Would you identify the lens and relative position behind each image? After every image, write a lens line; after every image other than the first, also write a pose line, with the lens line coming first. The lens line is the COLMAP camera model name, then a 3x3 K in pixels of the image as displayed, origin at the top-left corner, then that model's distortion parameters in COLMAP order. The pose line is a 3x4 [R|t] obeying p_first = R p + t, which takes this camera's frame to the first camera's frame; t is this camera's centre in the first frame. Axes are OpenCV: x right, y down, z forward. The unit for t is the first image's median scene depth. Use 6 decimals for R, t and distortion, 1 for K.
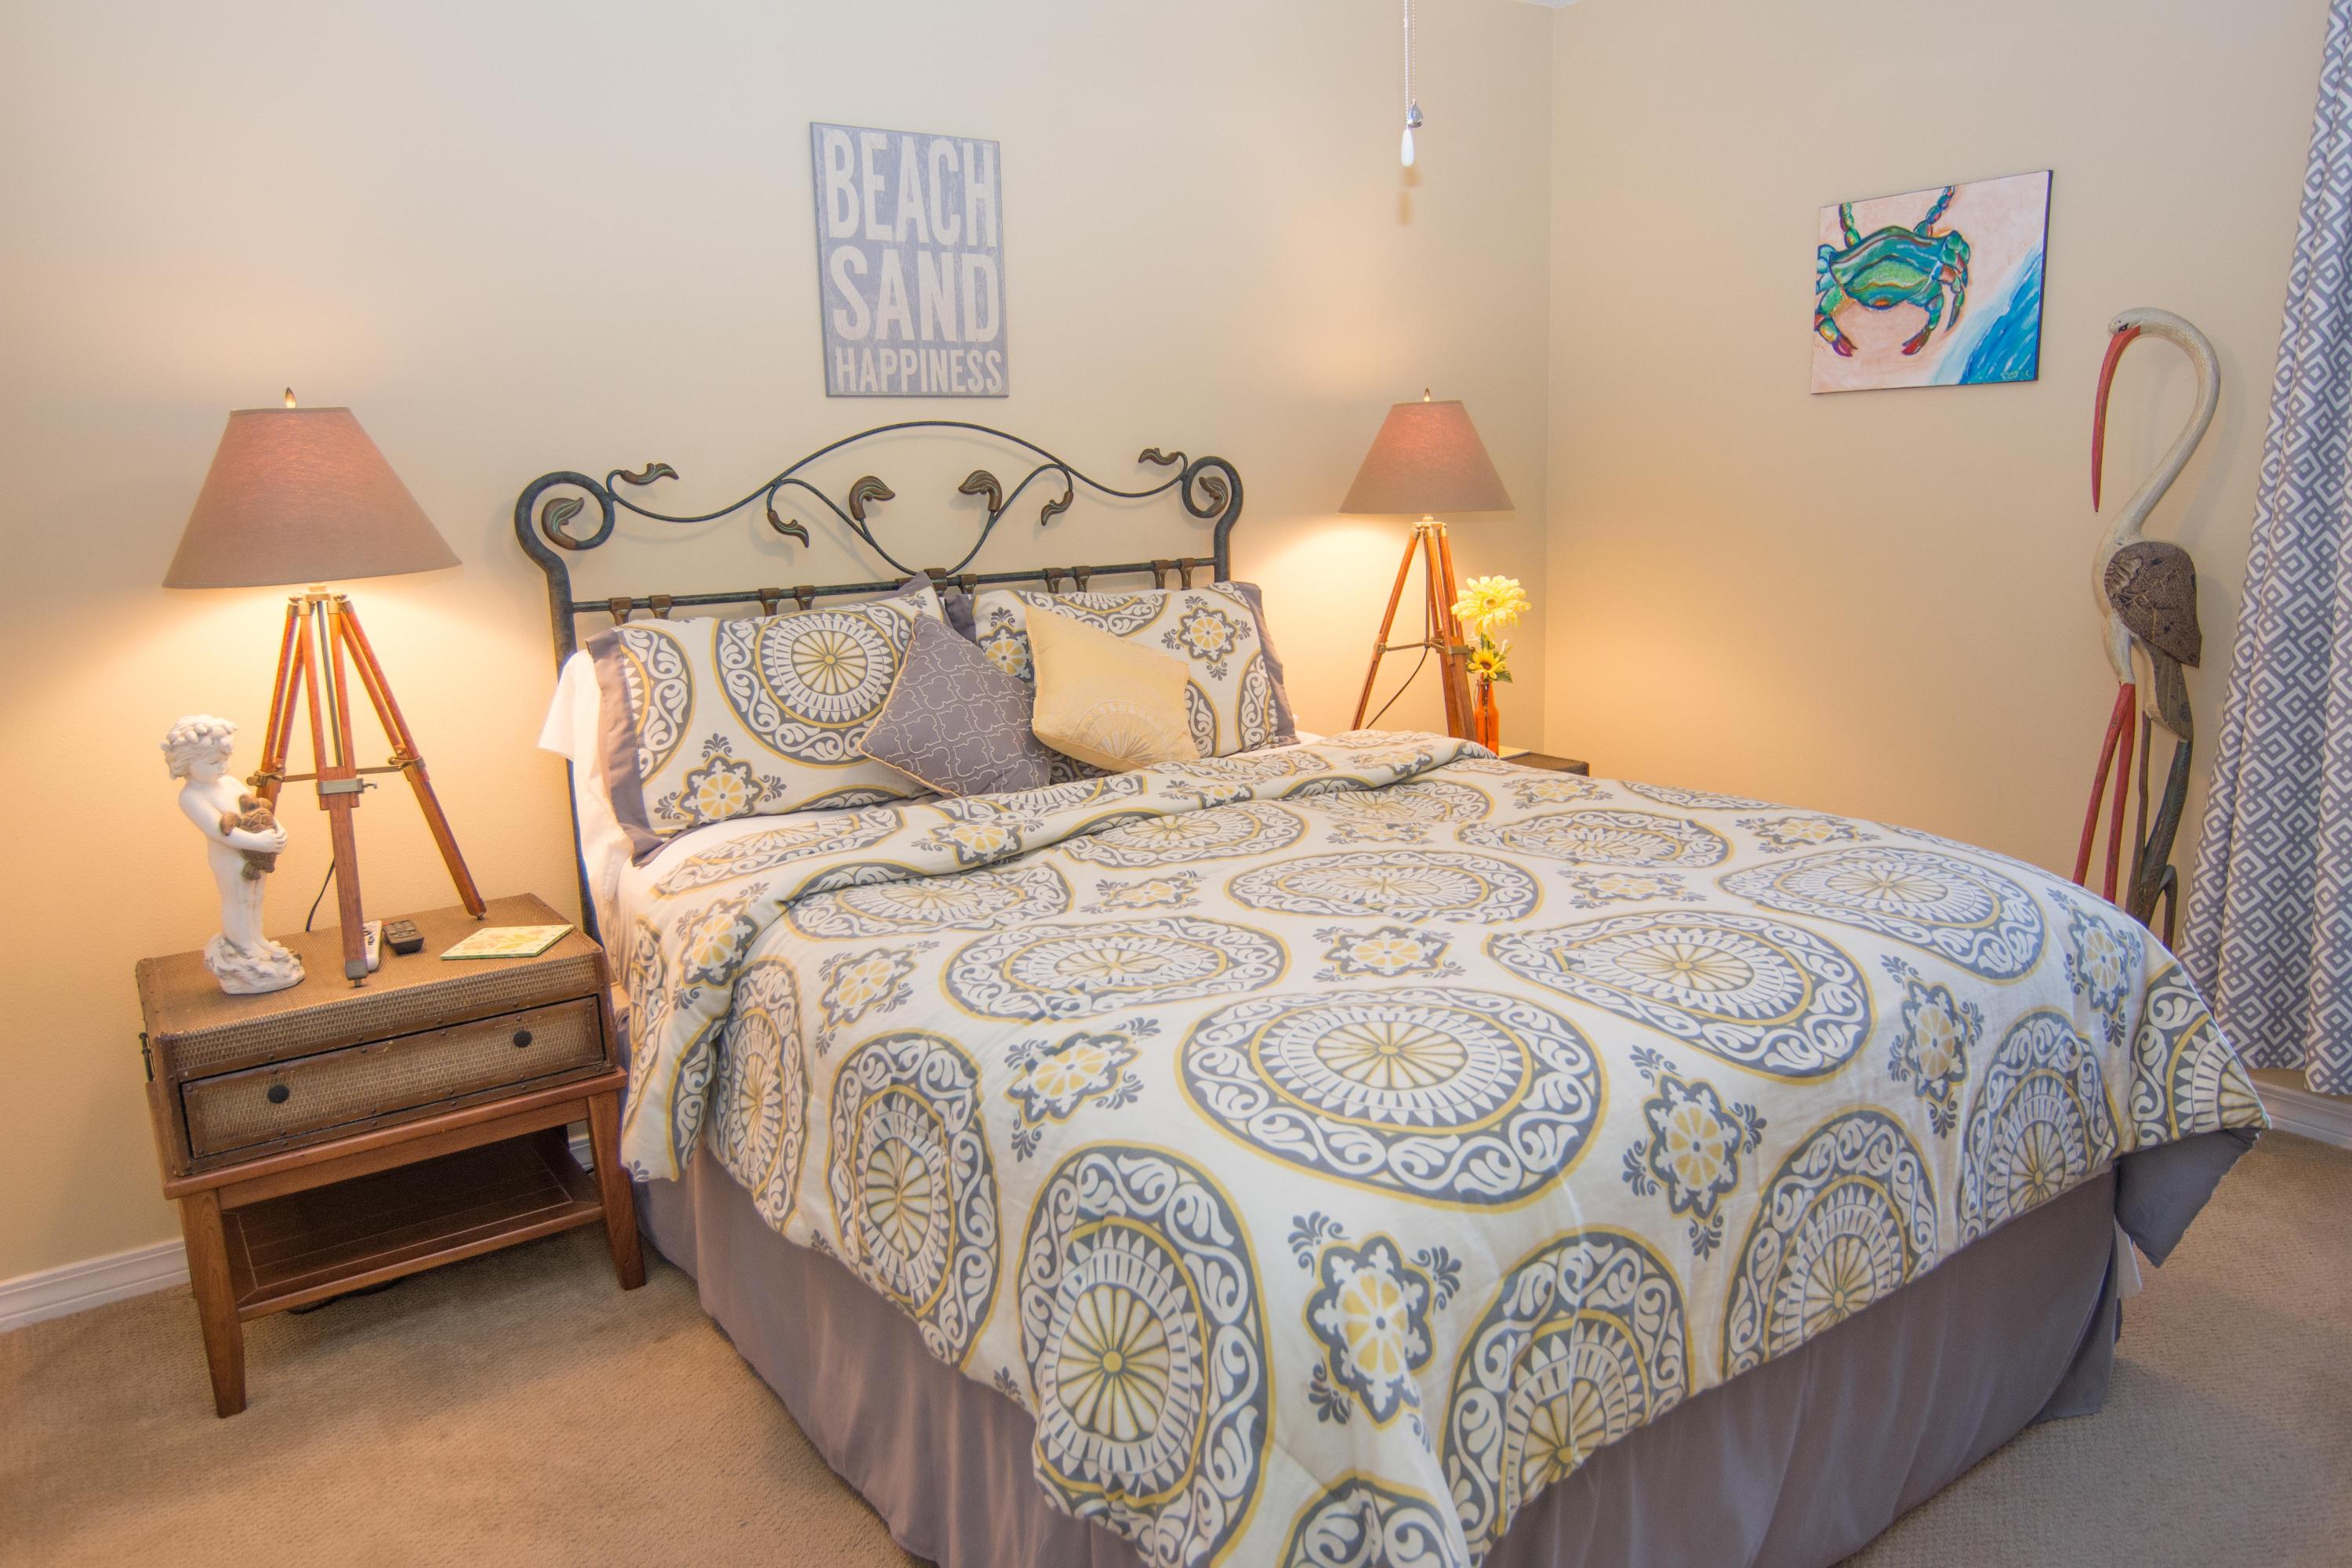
lens RADIAL K [[1575.0, 0, 1176.0], [0, 1575.0, 784.0], [0, 0, 1]] dist [0.012867, -0.021573]
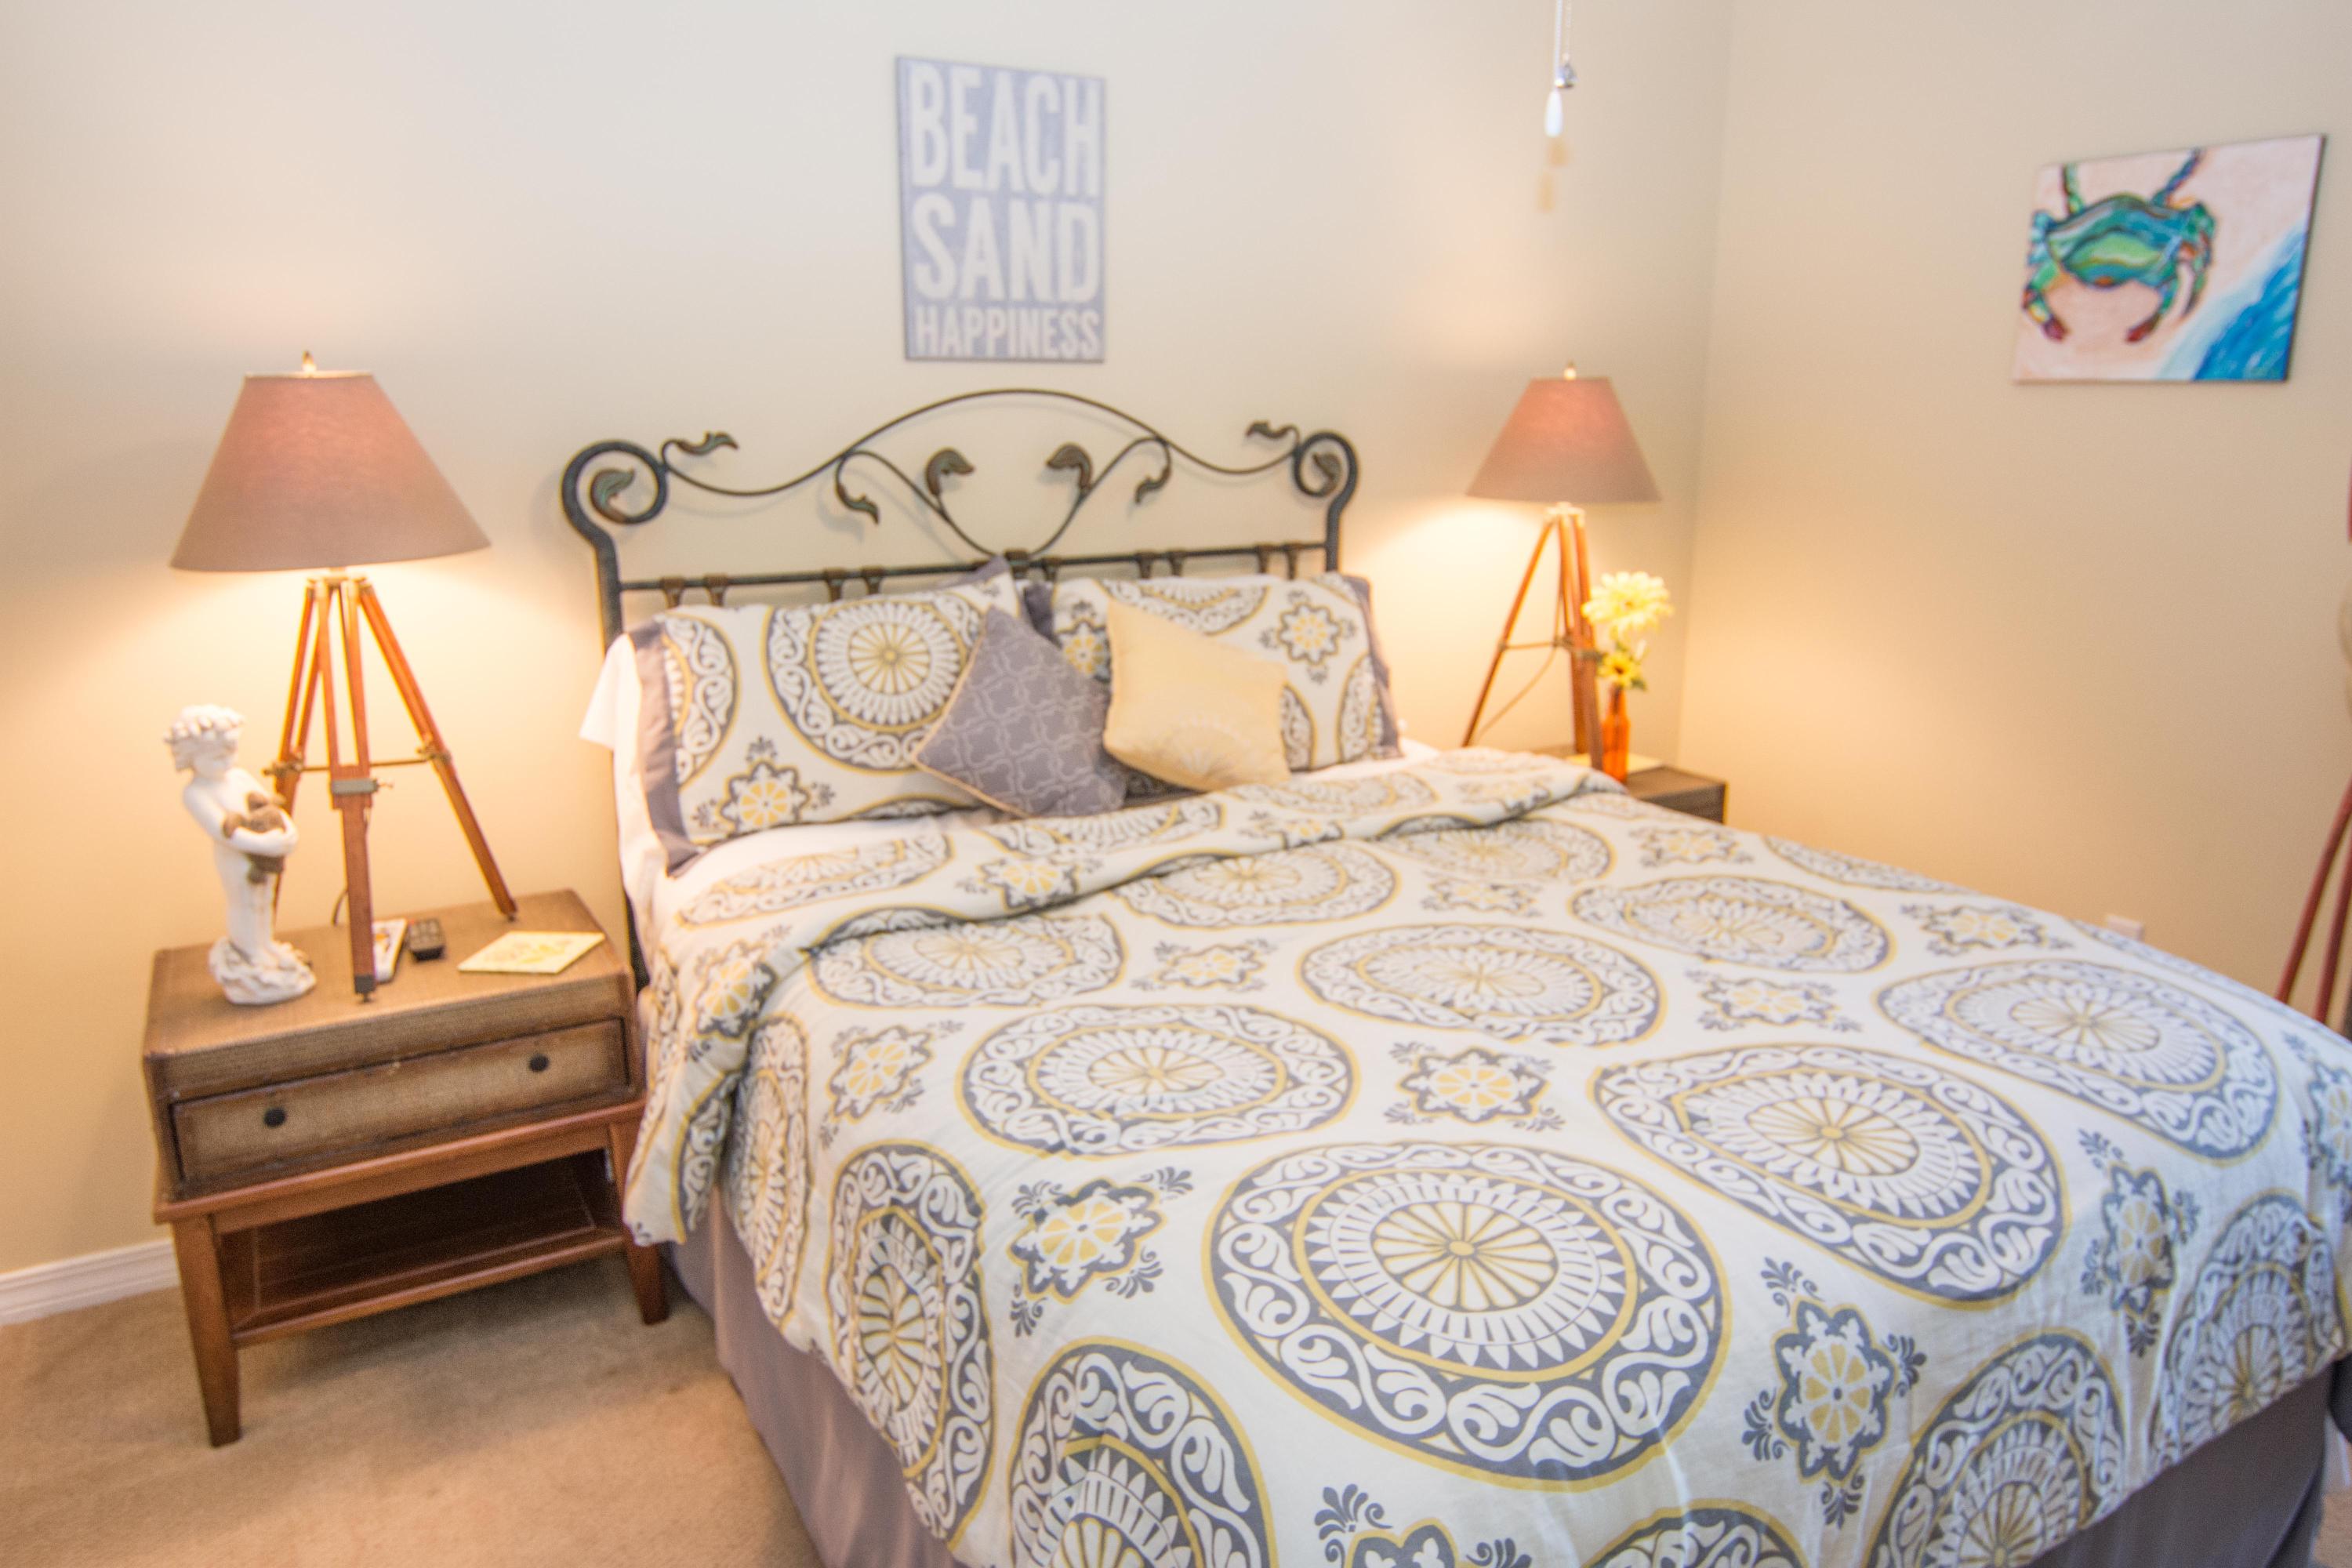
lens RADIAL K [[1575.0, 0, 1176.0], [0, 1575.0, 784.0], [0, 0, 1]] dist [0.012867, -0.021573]
pose [[0.995830, 0.049934, -0.076347, 0.025118], [-0.046204, 0.997686, 0.049876, -0.072936], [0.078661, -0.046141, 0.995833, 0.120358]]
